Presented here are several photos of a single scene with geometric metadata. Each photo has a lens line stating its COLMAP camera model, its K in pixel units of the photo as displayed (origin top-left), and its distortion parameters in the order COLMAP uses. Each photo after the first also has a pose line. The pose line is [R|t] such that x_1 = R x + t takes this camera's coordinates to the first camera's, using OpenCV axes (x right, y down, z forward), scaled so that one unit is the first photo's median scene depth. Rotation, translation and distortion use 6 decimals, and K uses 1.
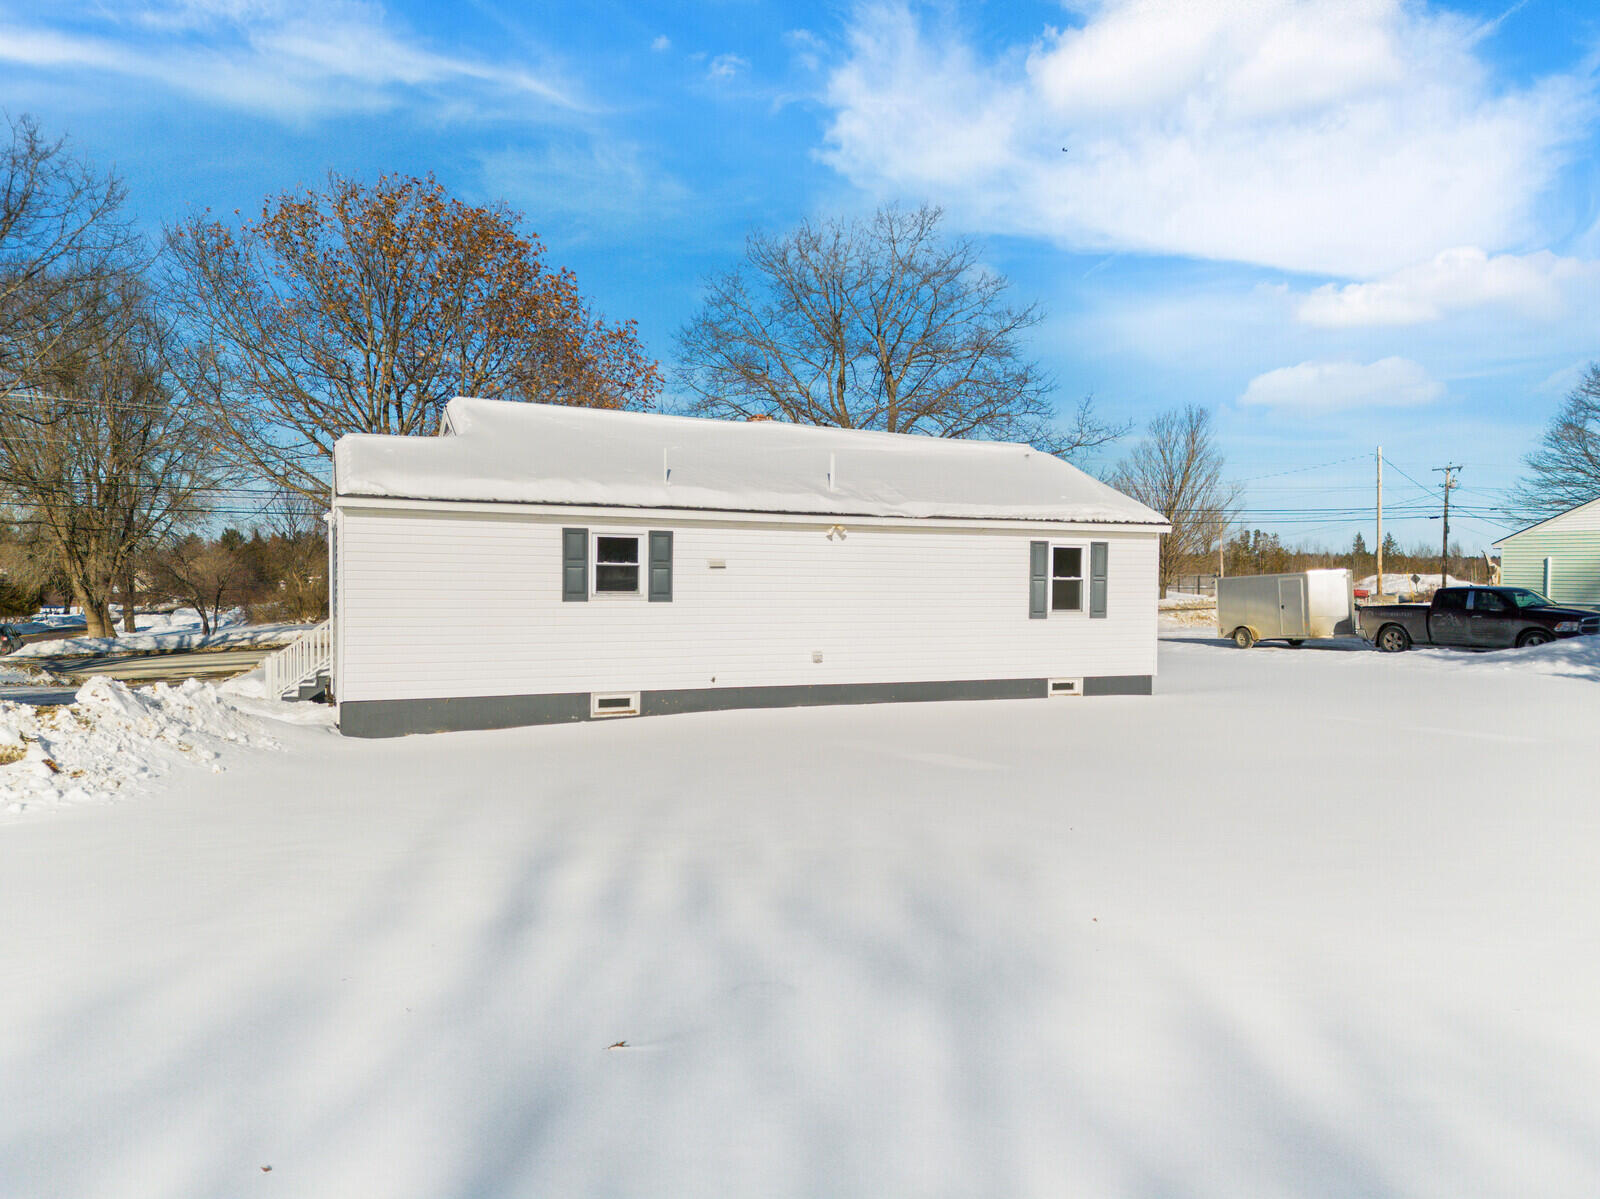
lens RADIAL K [[1116.8, 0, 800.0], [0, 1116.8, 599.5], [0, 0, 1]] dist [0.101476, -0.105362]
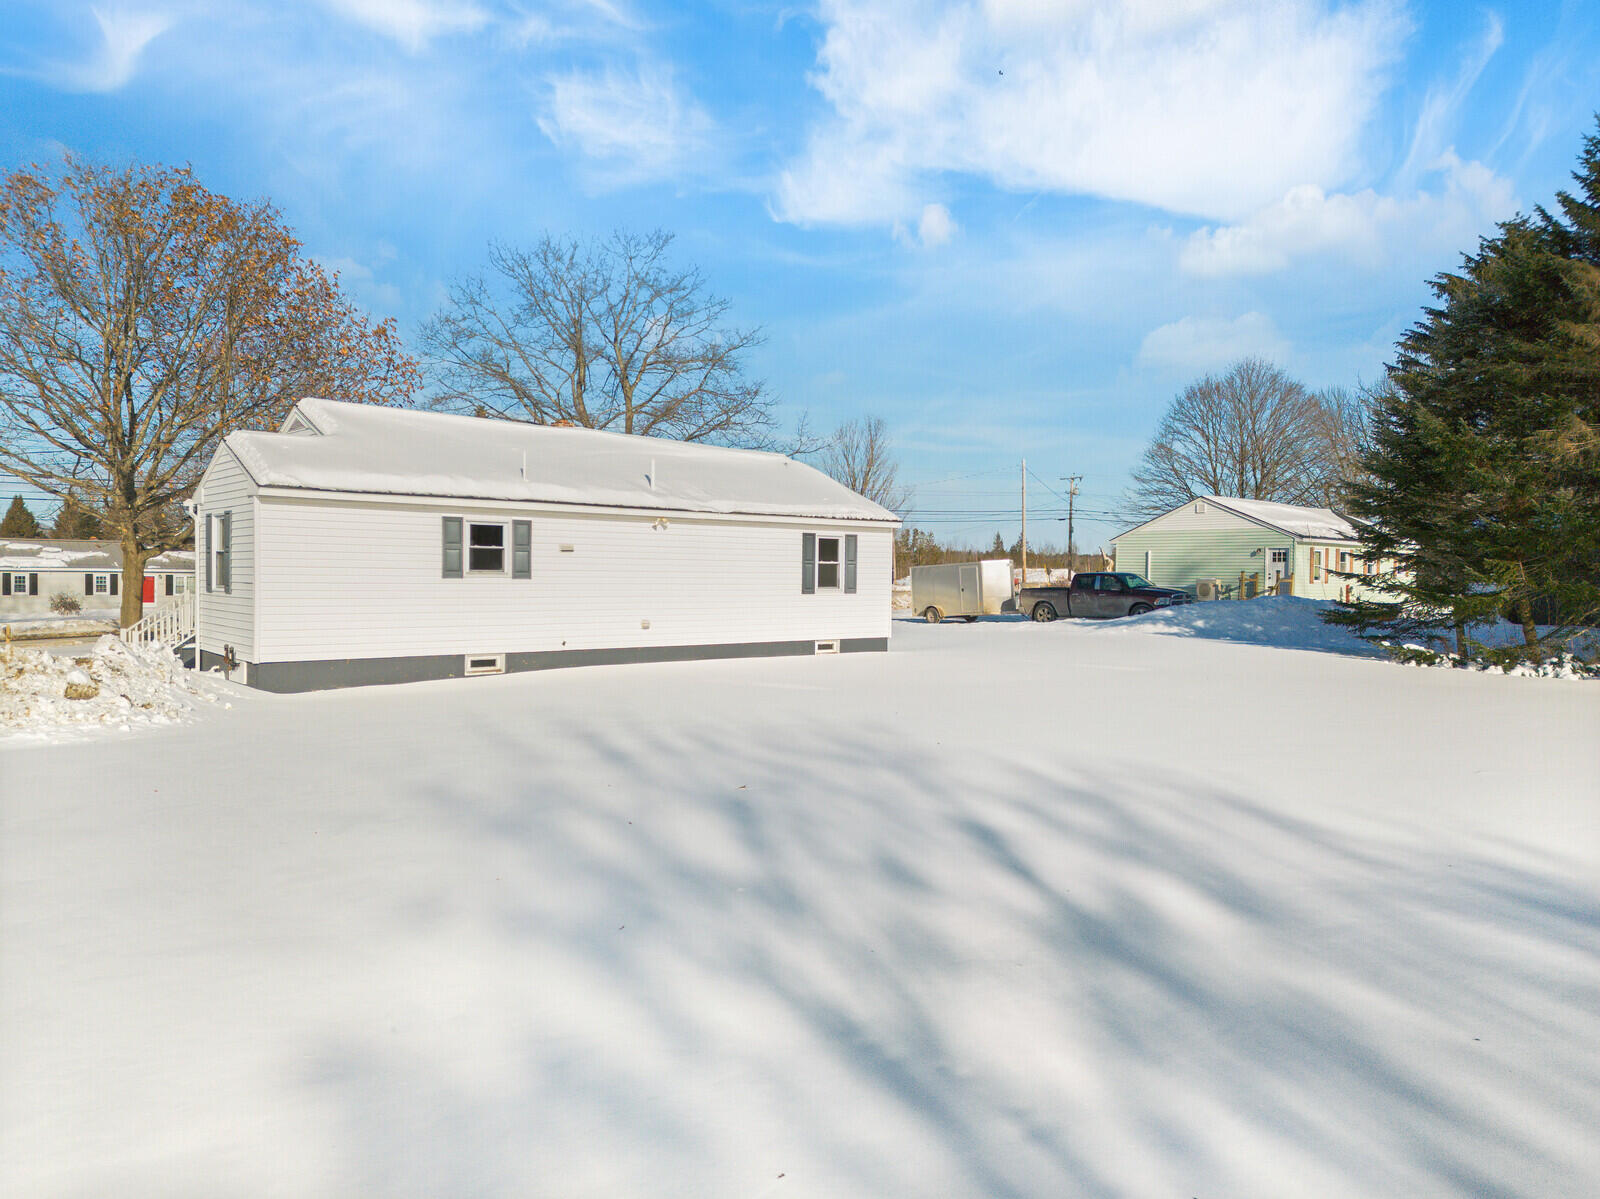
lens RADIAL K [[1118.5, 0, 800.0], [0, 1118.5, 599.5], [0, 0, 1]] dist [0.174063, -0.321184]
pose [[0.959604, -0.006952, 0.281270, -0.152448], [0.005809, 0.999971, 0.004897, 0.017066], [-0.281295, -0.003066, 0.959616, -0.215438]]
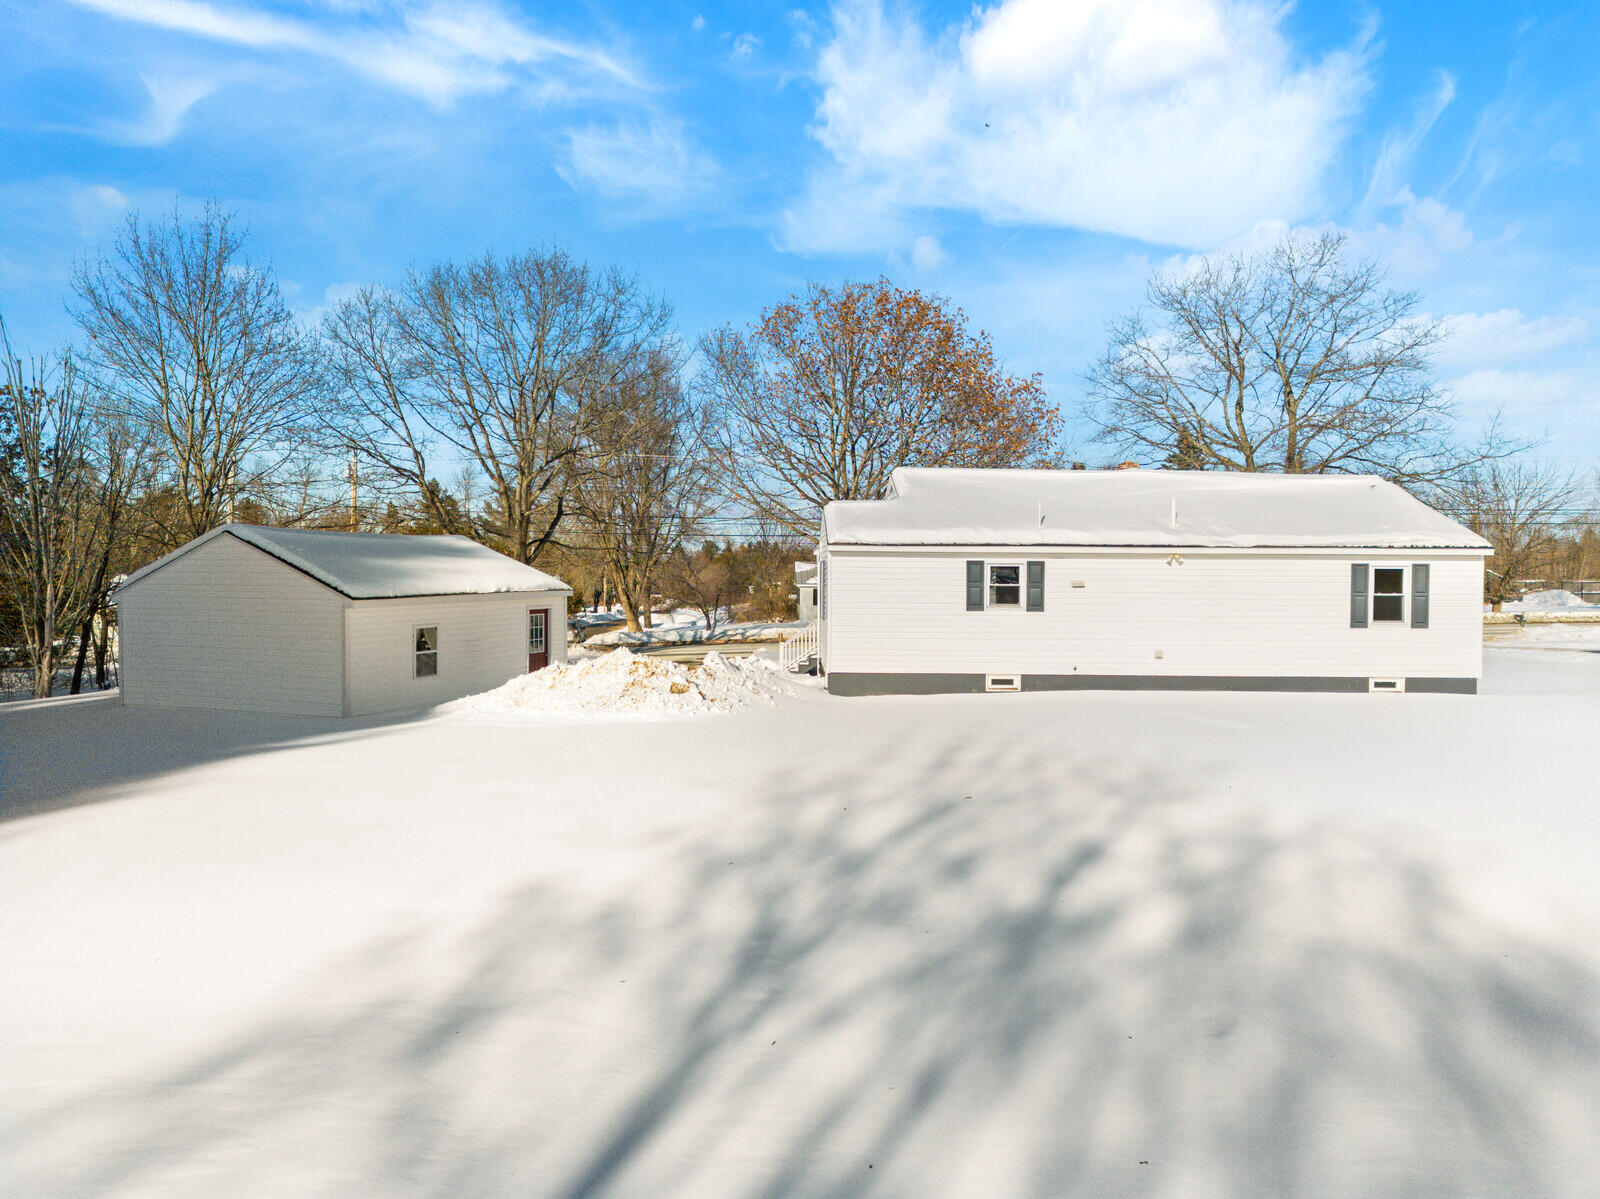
lens RADIAL K [[1116.8, 0, 800.0], [0, 1116.8, 599.5], [0, 0, 1]] dist [0.101476, -0.105362]
pose [[0.929850, 0.005239, -0.367902, 0.101076], [-0.006127, 0.999980, -0.001246, -0.008087], [0.367888, 0.003413, 0.929864, -0.358000]]
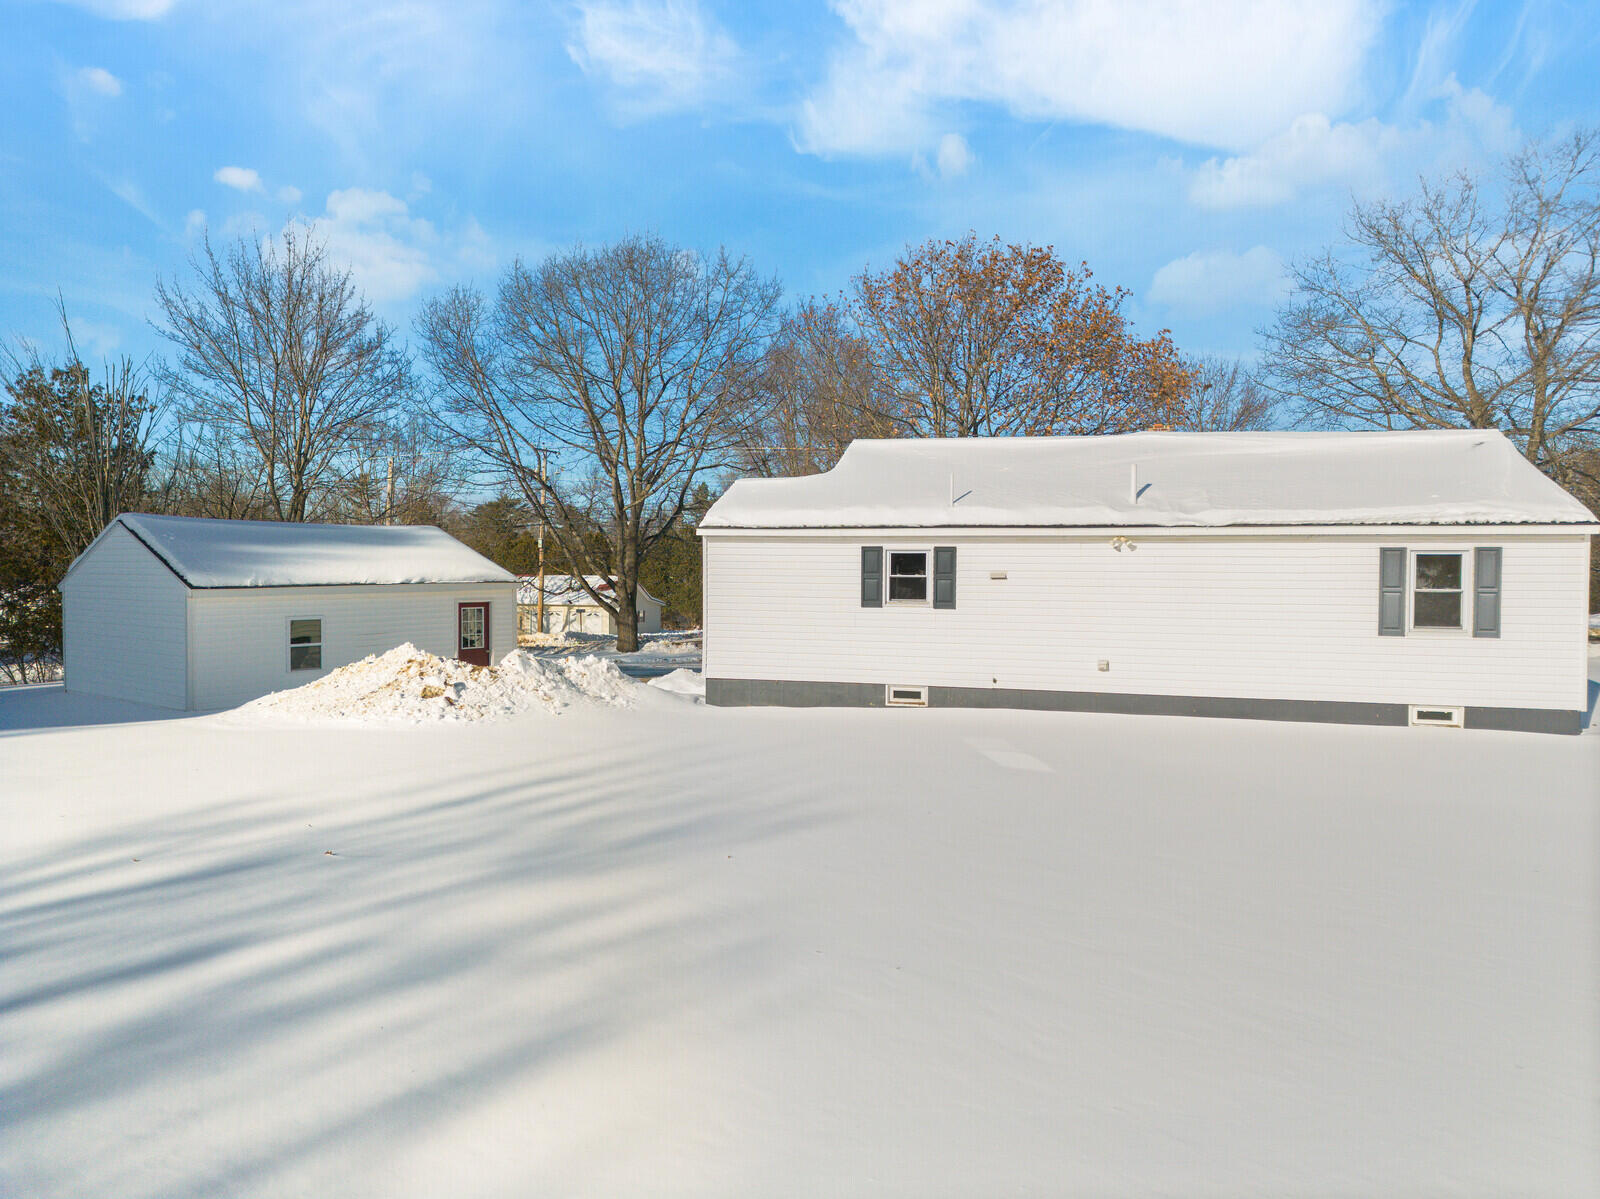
lens RADIAL K [[1116.8, 0, 800.0], [0, 1116.8, 599.5], [0, 0, 1]] dist [0.101476, -0.105362]
pose [[0.783479, 0.011089, -0.621319, 0.396732], [-0.014229, 0.999899, -0.000097, -0.004529], [0.621255, 0.008917, 0.783557, 0.012697]]
